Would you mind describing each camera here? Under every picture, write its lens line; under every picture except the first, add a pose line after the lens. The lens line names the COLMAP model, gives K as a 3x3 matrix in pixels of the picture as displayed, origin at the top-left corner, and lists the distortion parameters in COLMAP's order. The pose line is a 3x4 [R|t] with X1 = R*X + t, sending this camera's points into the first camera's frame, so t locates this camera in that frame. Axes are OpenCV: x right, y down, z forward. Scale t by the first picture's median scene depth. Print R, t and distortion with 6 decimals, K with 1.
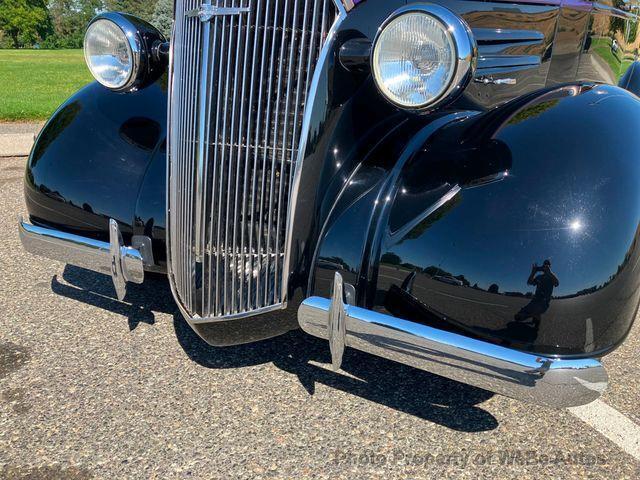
lens RADIAL K [[497.9, 0, 306.1], [0, 497.9, 237.1], [0, 0, 1]] dist [0.003894, -0.004068]
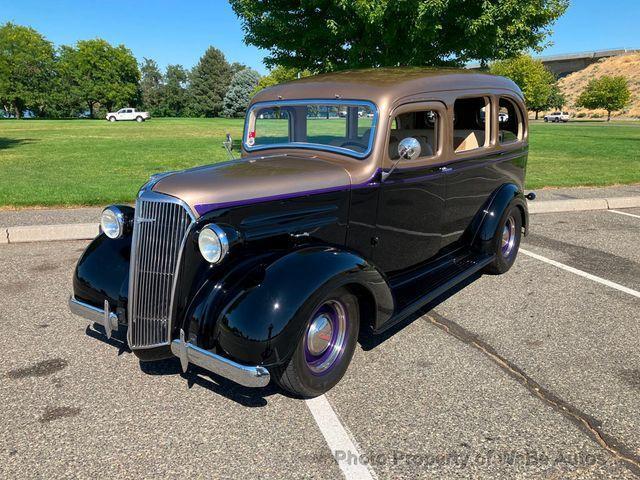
lens RADIAL K [[523.9, 0, 323.8], [0, 523.9, 238.5], [0, 0, 1]] dist [0.002757, 0.009037]
pose [[0.991032, 0.014967, -0.132783, 0.802895], [-0.028027, 0.994886, -0.097036, -0.102080], [0.130651, 0.099887, 0.986384, -1.086853]]
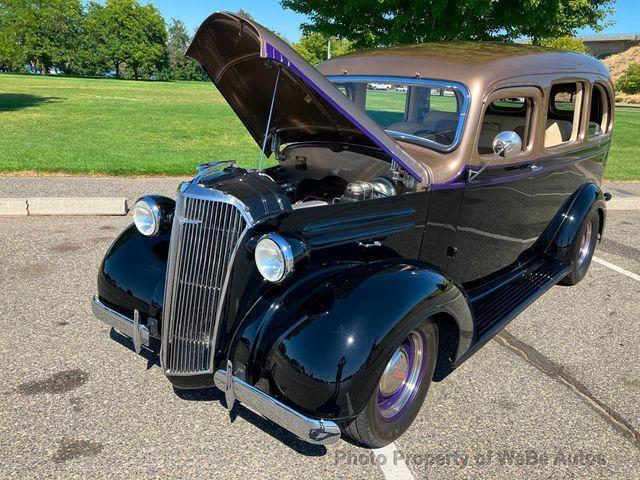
lens RADIAL K [[511.0, 0, 321.8], [0, 511.0, 237.5], [0, 0, 1]] dist [0.035375, -0.044577]
pose [[0.984158, 0.080389, -0.158023, 0.521389], [-0.087380, 0.995458, -0.037796, -0.270166], [0.154267, 0.051006, 0.986712, -0.709600]]
